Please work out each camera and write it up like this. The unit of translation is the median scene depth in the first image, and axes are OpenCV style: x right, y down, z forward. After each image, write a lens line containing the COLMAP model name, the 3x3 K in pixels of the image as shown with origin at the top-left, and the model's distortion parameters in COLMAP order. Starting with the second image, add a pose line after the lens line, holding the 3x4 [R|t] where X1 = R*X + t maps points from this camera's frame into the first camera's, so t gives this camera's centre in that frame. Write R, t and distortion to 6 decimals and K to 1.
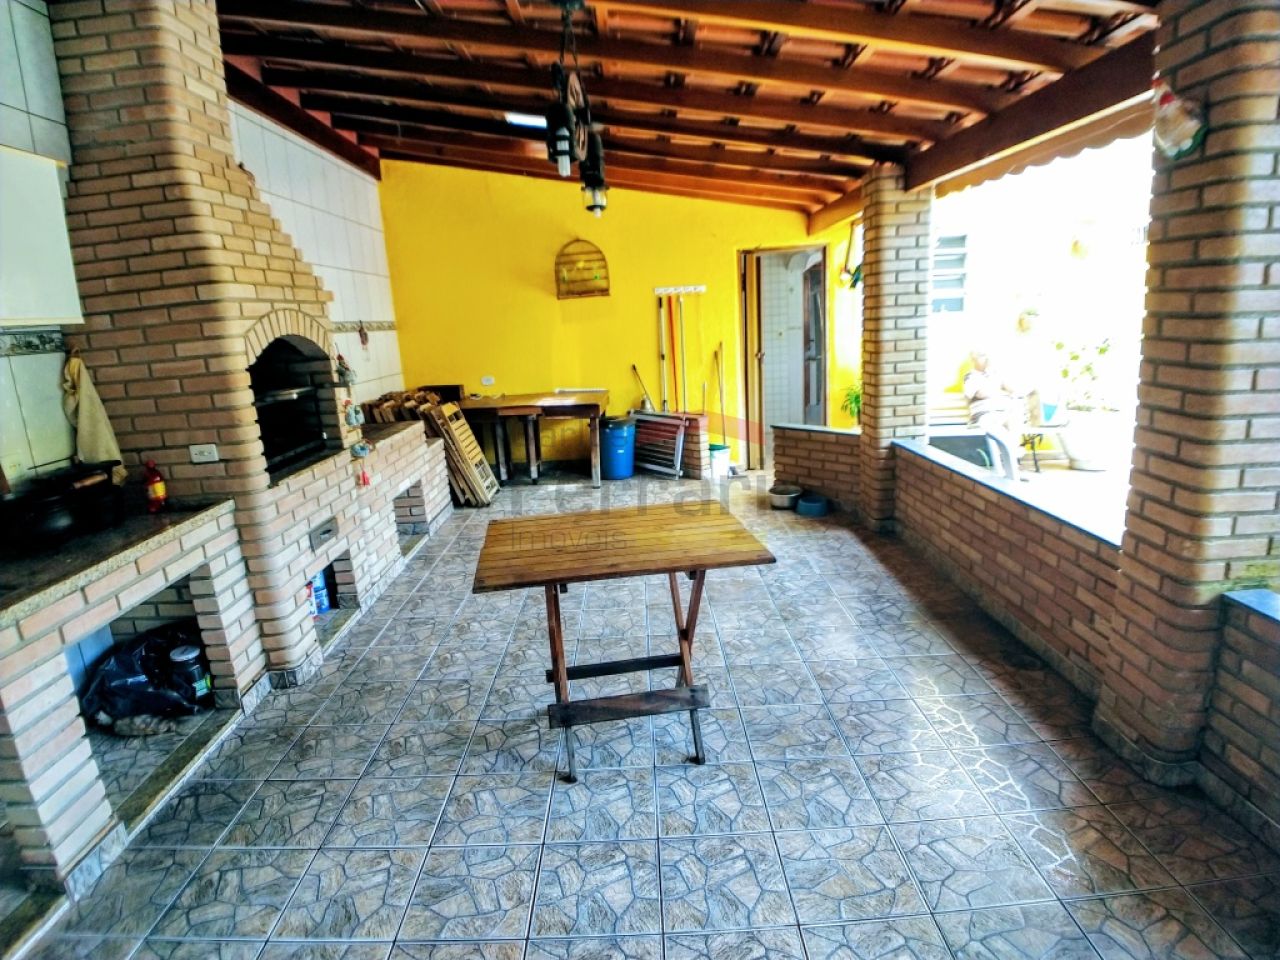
lens RADIAL K [[695.8, 0, 640.0], [0, 695.8, 480.0], [0, 0, 1]] dist [-0.042357, -0.030492]
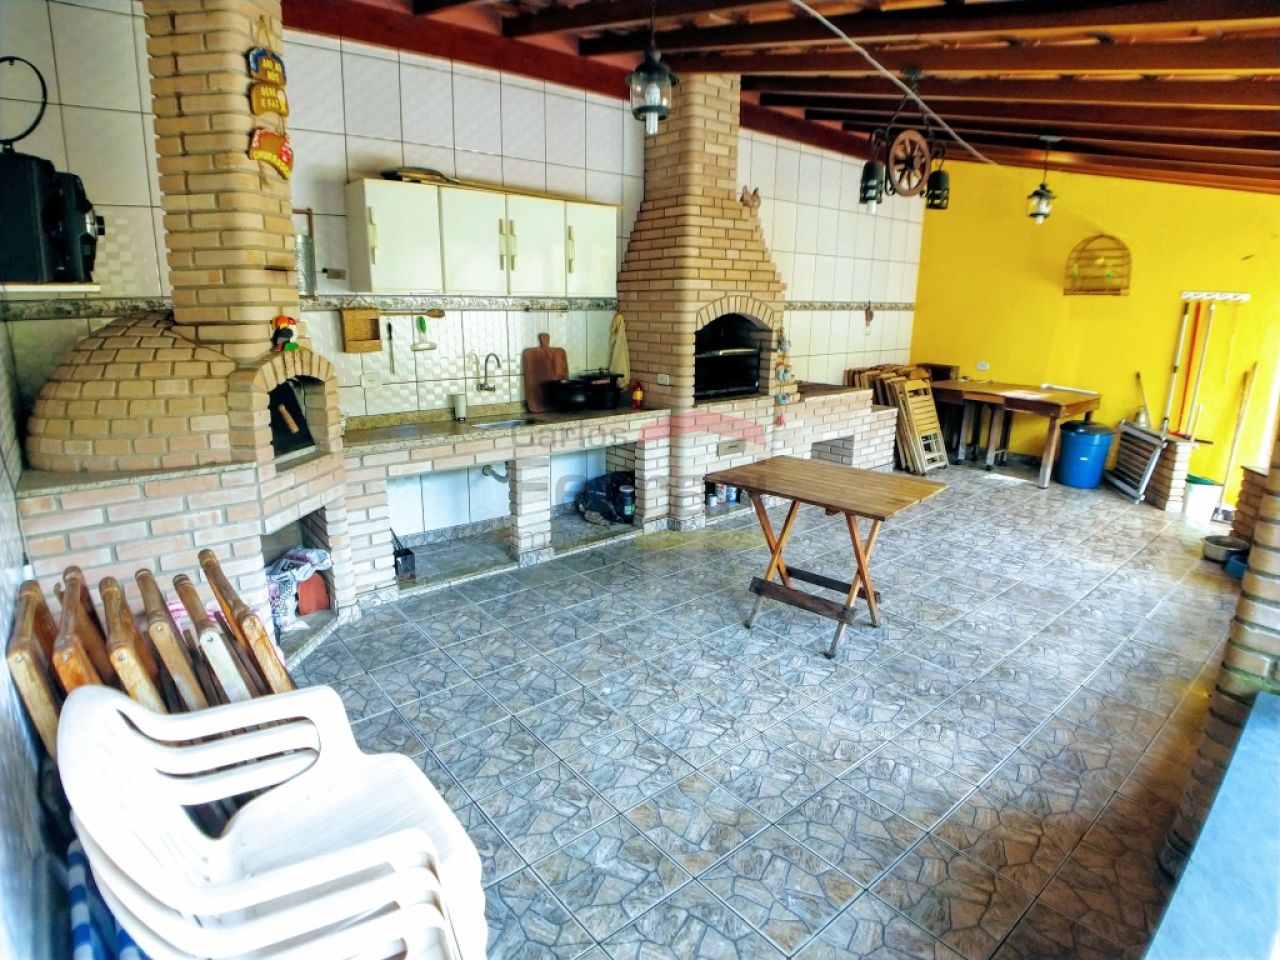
lens RADIAL K [[696.9, 0, 640.0], [0, 696.9, 480.0], [0, 0, 1]] dist [-0.001768, -0.053699]
pose [[0.627566, 0.255450, -0.735464, 0.626574], [-0.221903, 0.964147, 0.145531, -0.034515], [0.746271, 0.071871, 0.661751, -0.166037]]
